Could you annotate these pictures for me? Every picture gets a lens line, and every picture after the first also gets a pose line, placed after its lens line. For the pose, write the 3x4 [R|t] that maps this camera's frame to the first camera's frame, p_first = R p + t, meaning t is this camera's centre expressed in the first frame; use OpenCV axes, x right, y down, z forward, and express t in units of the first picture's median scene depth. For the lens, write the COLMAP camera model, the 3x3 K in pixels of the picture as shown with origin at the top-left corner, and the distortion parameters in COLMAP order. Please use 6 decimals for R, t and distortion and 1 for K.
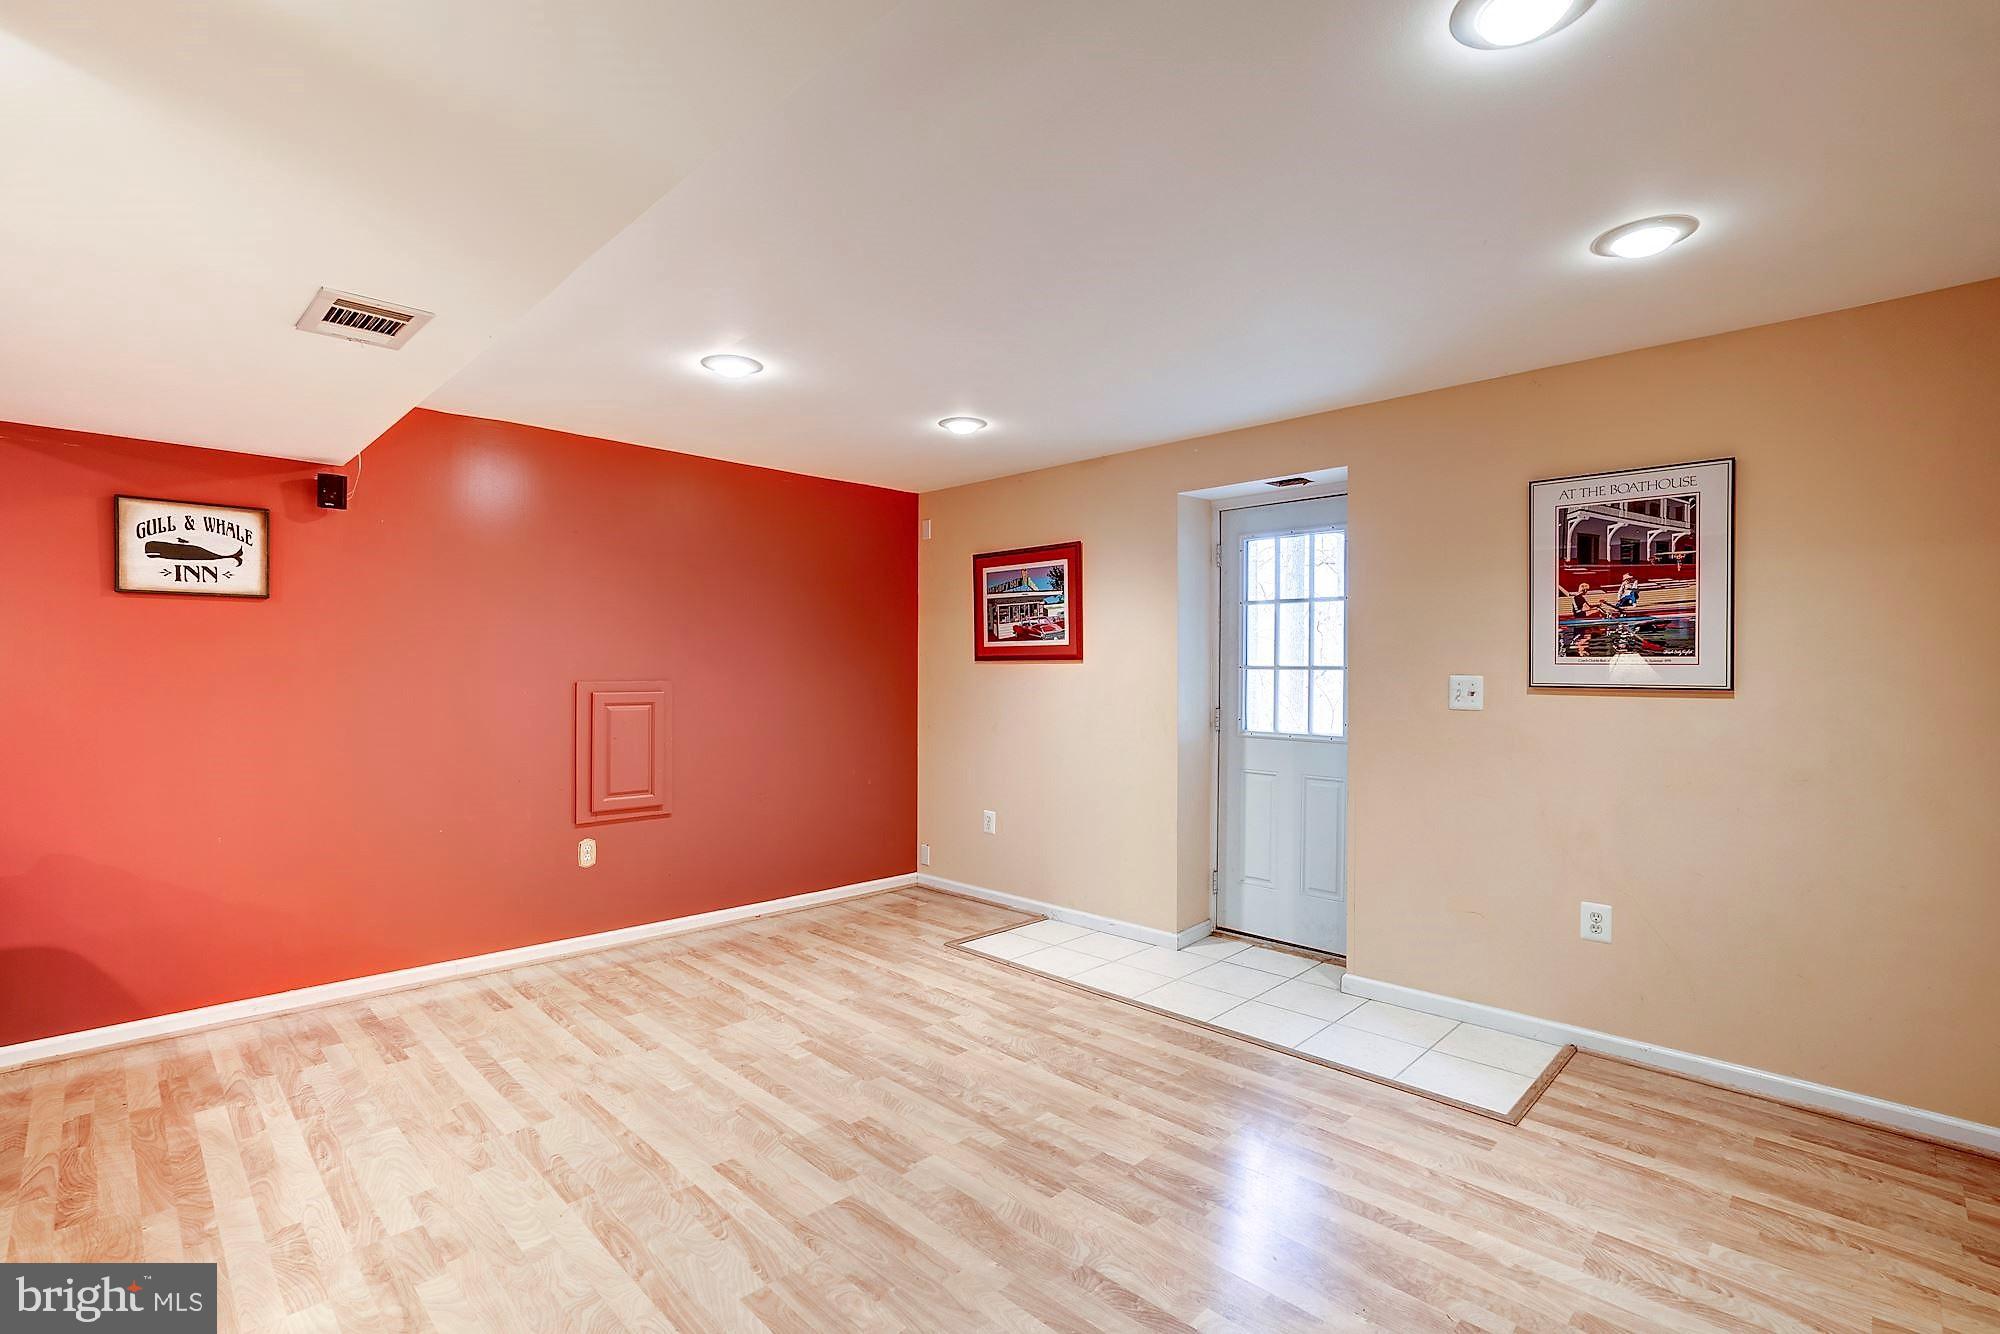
lens RADIAL K [[932.9, 0, 1005.8], [0, 932.9, 676.0], [0, 0, 1]] dist [-0.044375, 0.020214]
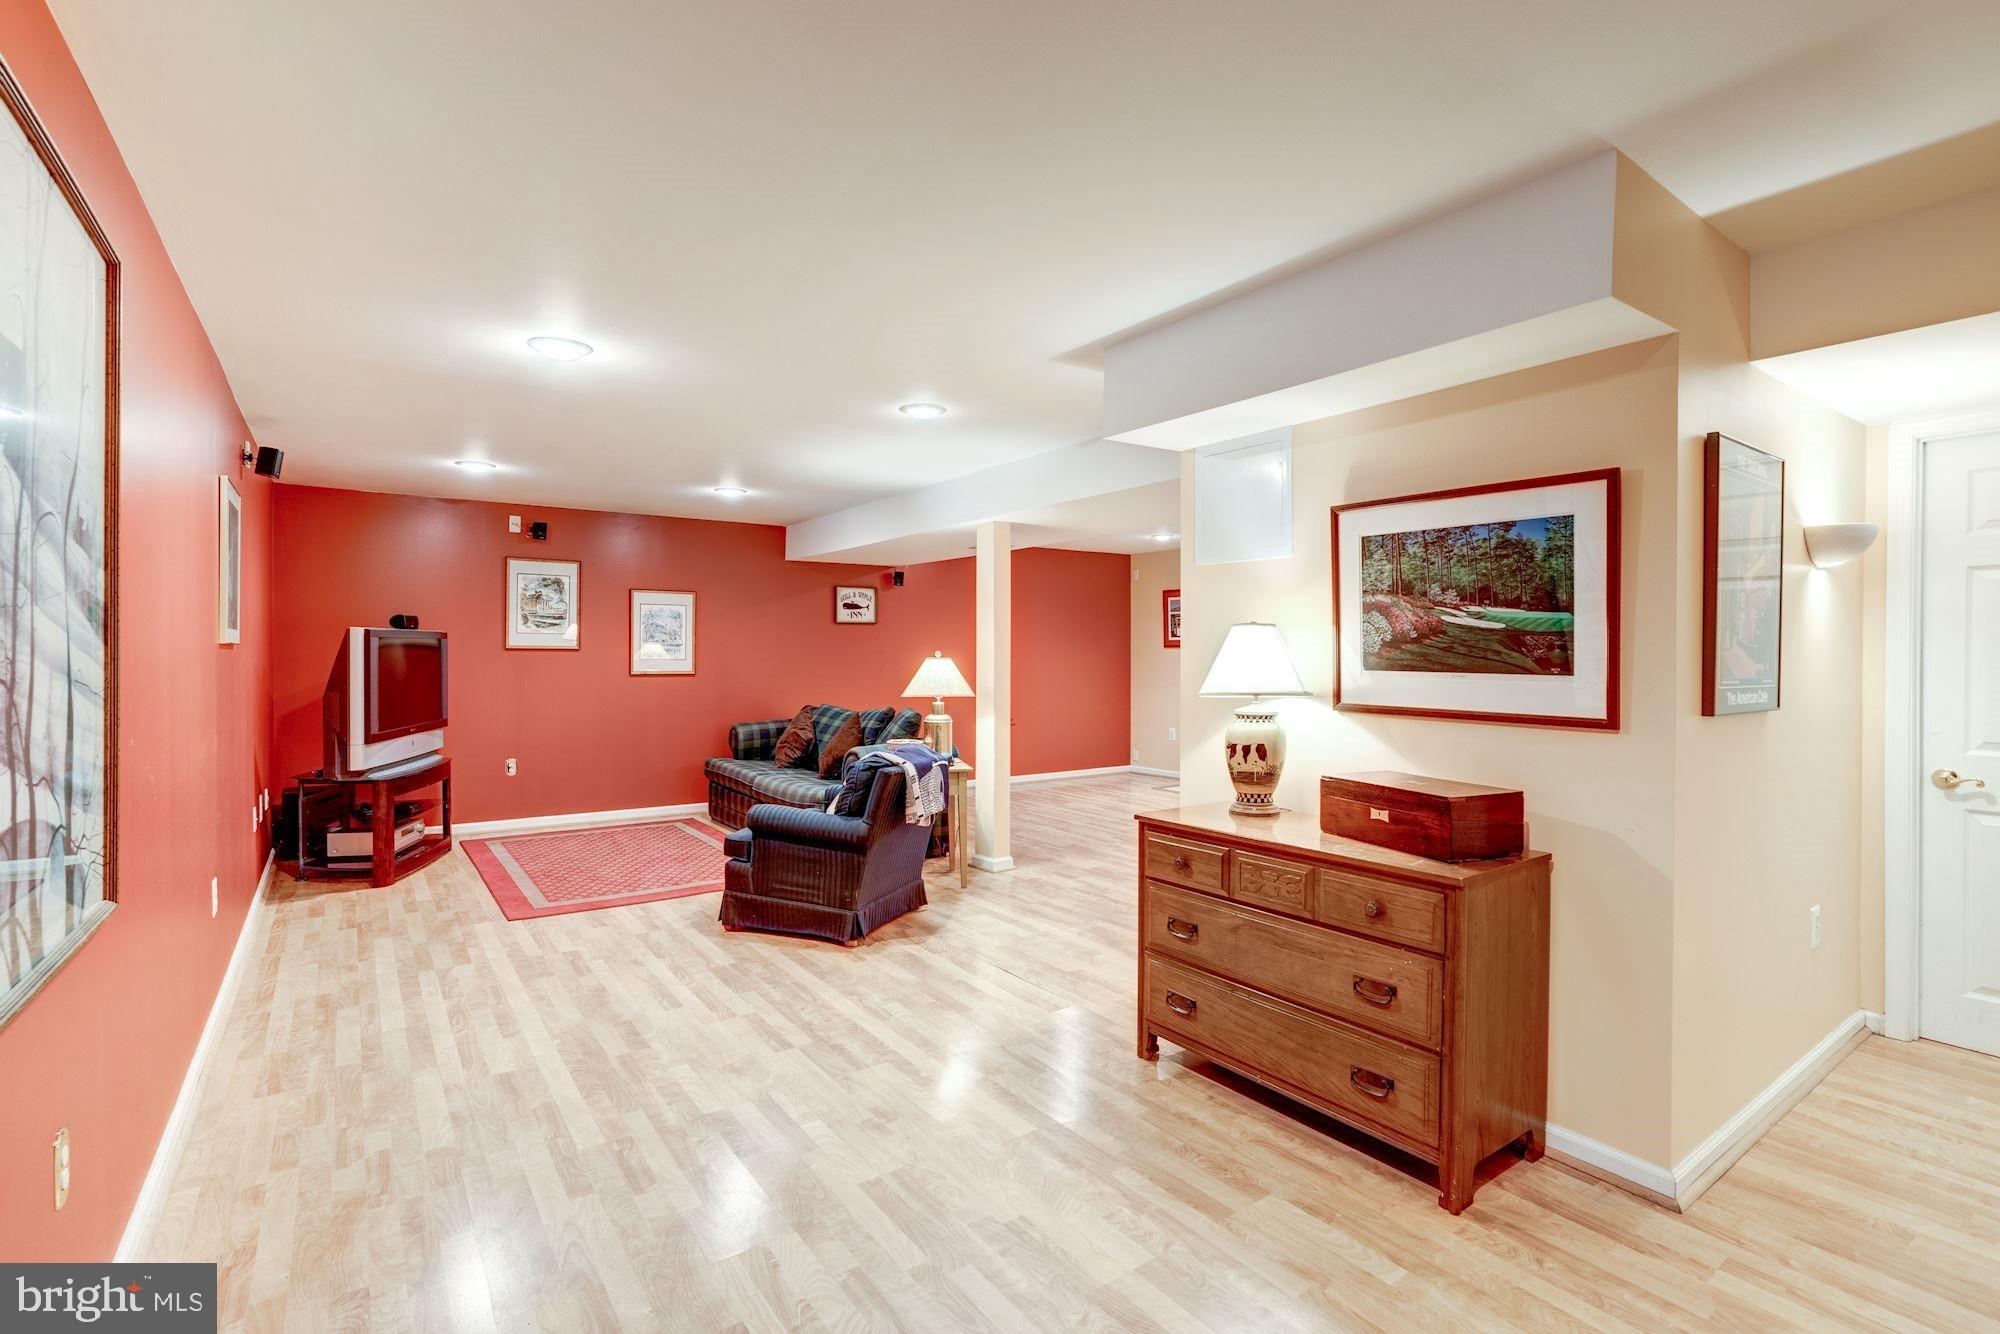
lens RADIAL K [[932.9, 0, 1018.9], [0, 932.9, 658.6], [0, 0, 1]] dist [-0.044375, 0.020214]
pose [[0.986660, -0.001742, -0.162786, -0.026528], [0.001629, 0.999998, -0.000825, 0.011156], [0.162787, 0.000549, 0.986661, -1.451850]]
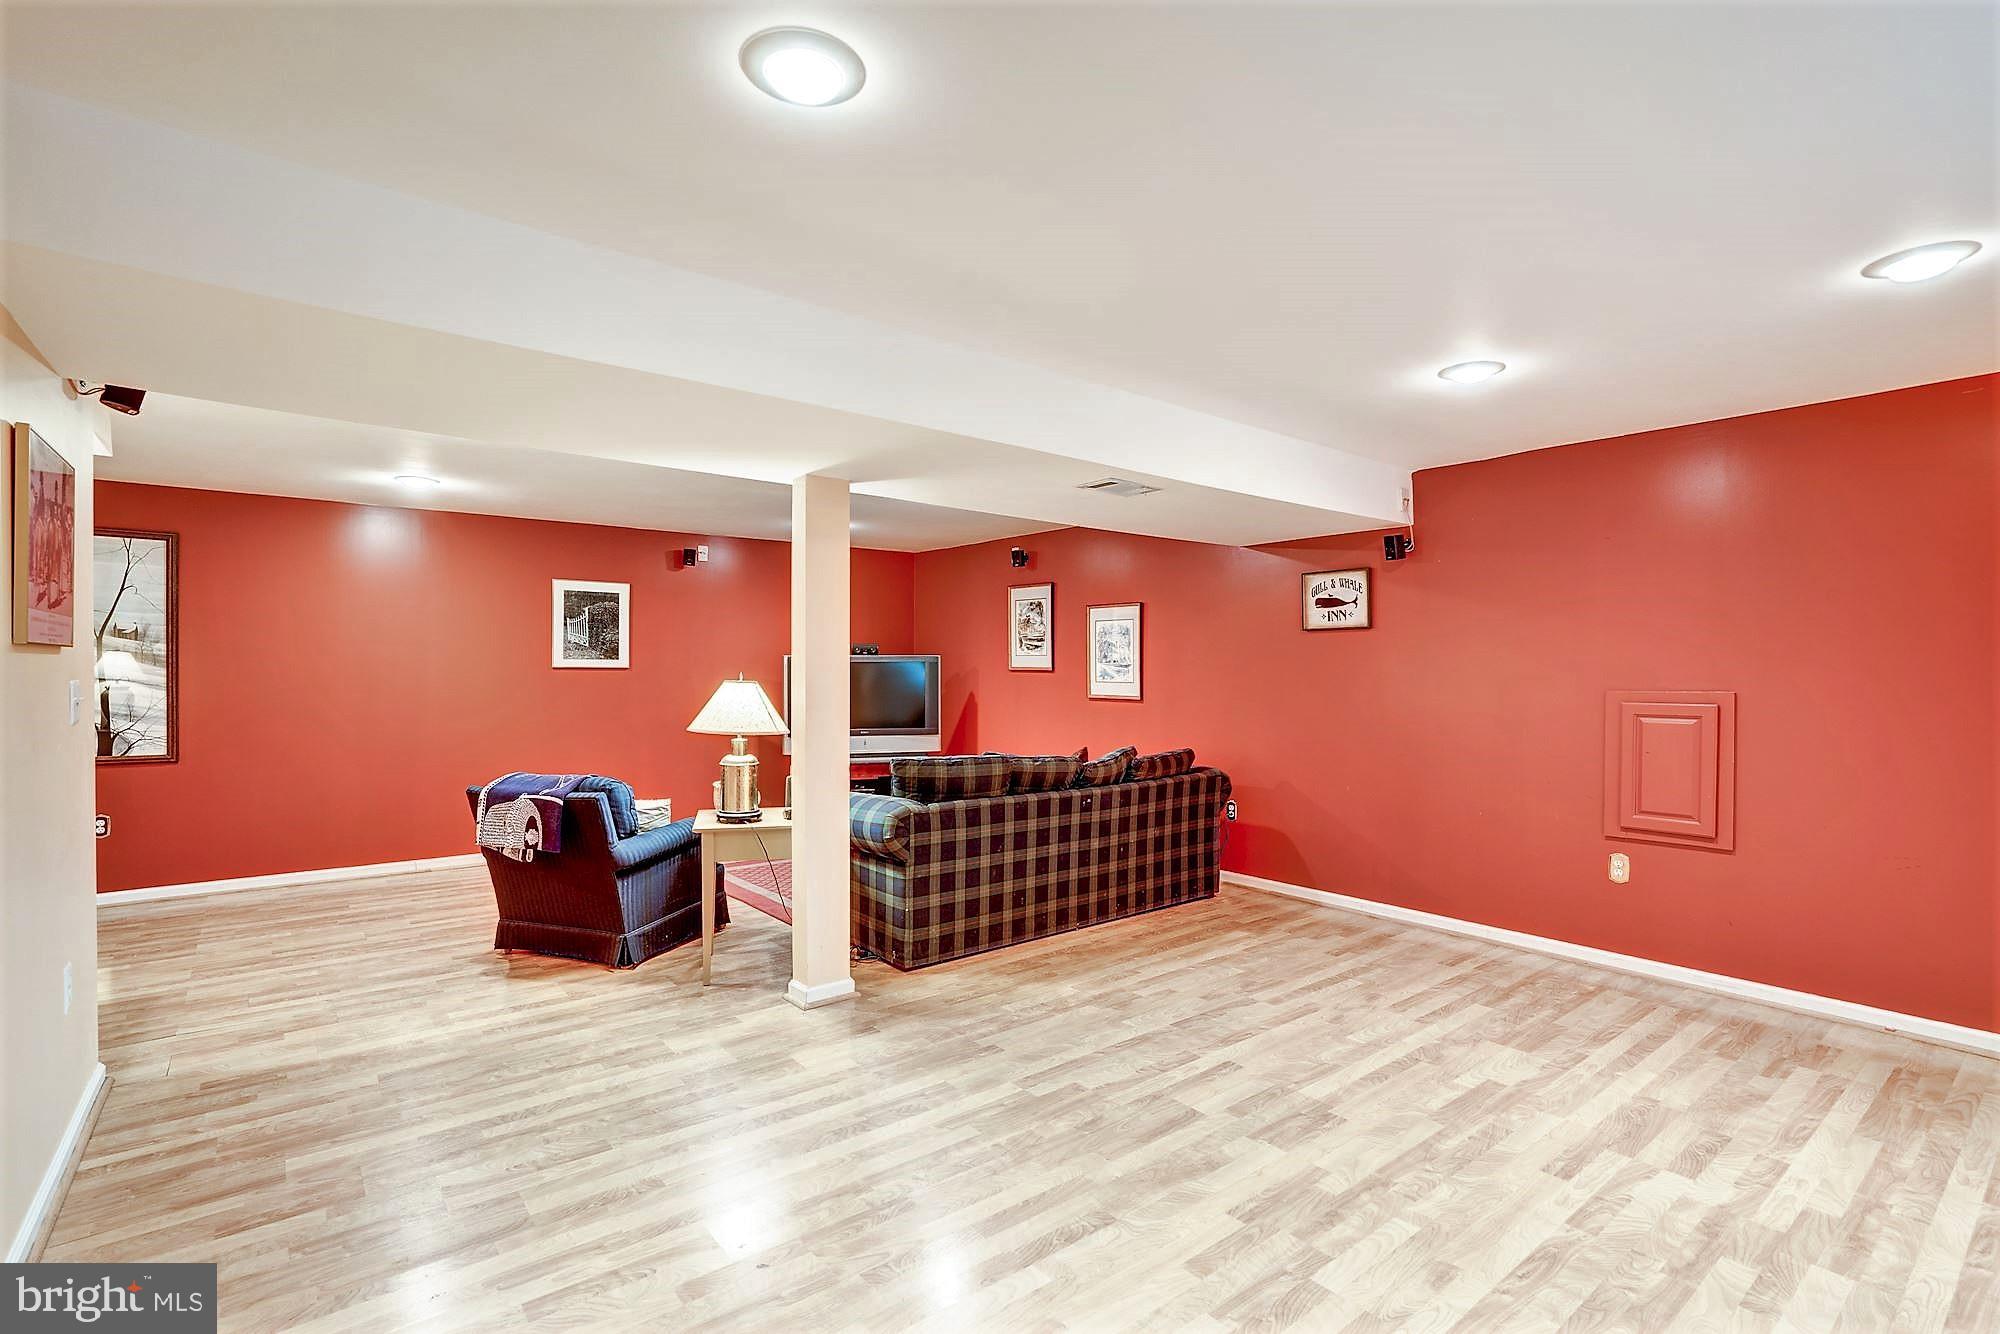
lens RADIAL K [[932.9, 0, 1012.5], [0, 932.9, 670.9], [0, 0, 1]] dist [-0.044375, 0.020214]
pose [[-0.122402, -0.006484, -0.992459, 0.757252], [-0.011928, 0.999916, -0.005062, -0.002225], [0.992409, 0.011219, -0.122469, 0.638602]]
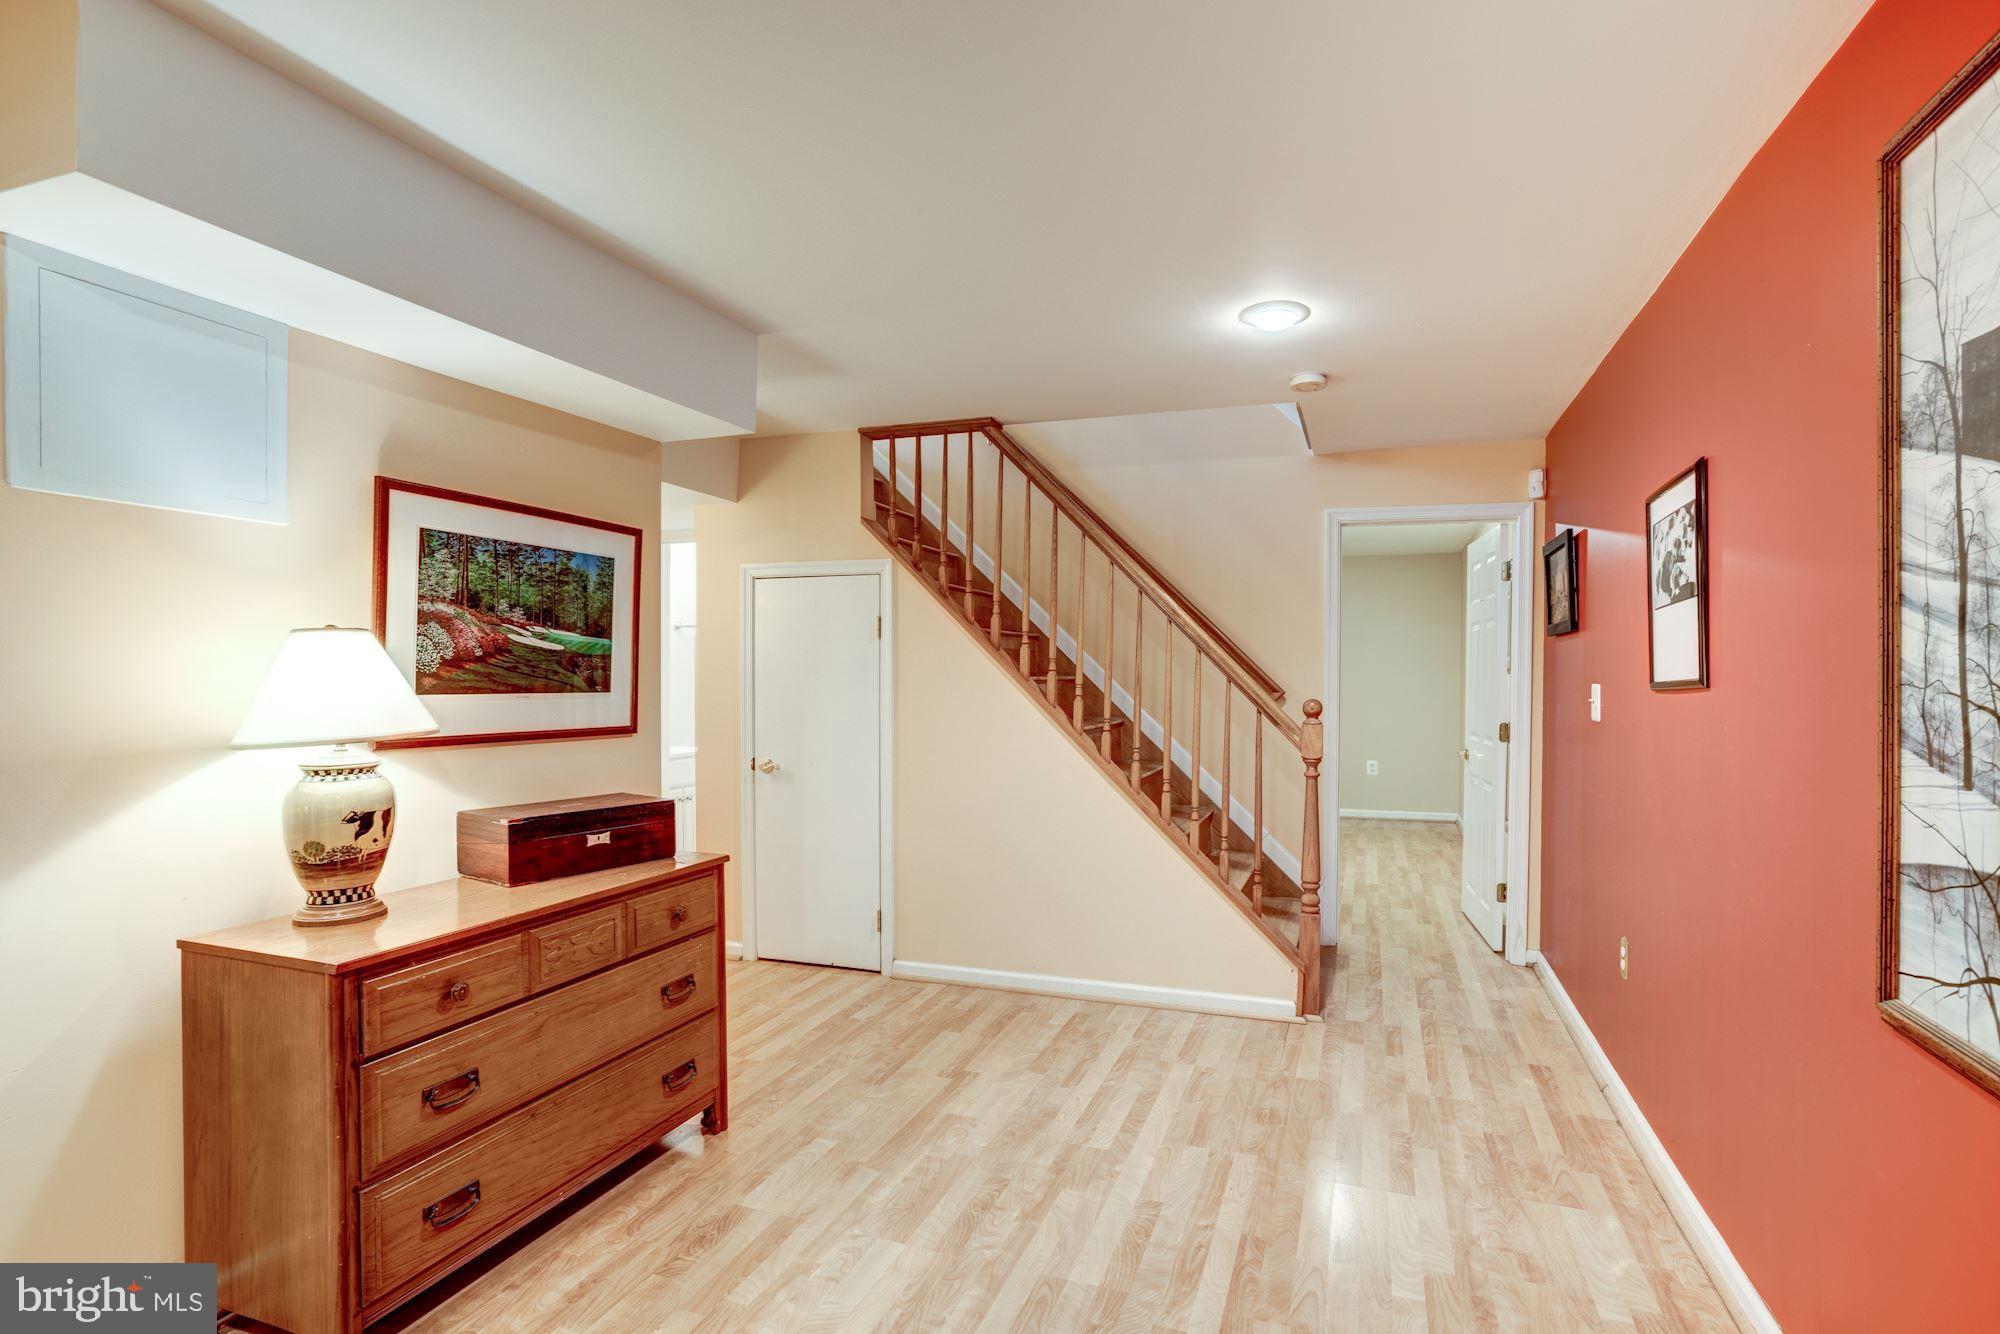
lens RADIAL K [[932.9, 0, 1024.4], [0, 932.9, 684.7], [0, 0, 1]] dist [-0.044375, 0.020214]
pose [[-0.408604, -0.015084, 0.912587, -0.705209], [0.003441, 0.999831, 0.018066, 0.003063], [-0.912705, 0.010522, -0.408483, -0.623550]]
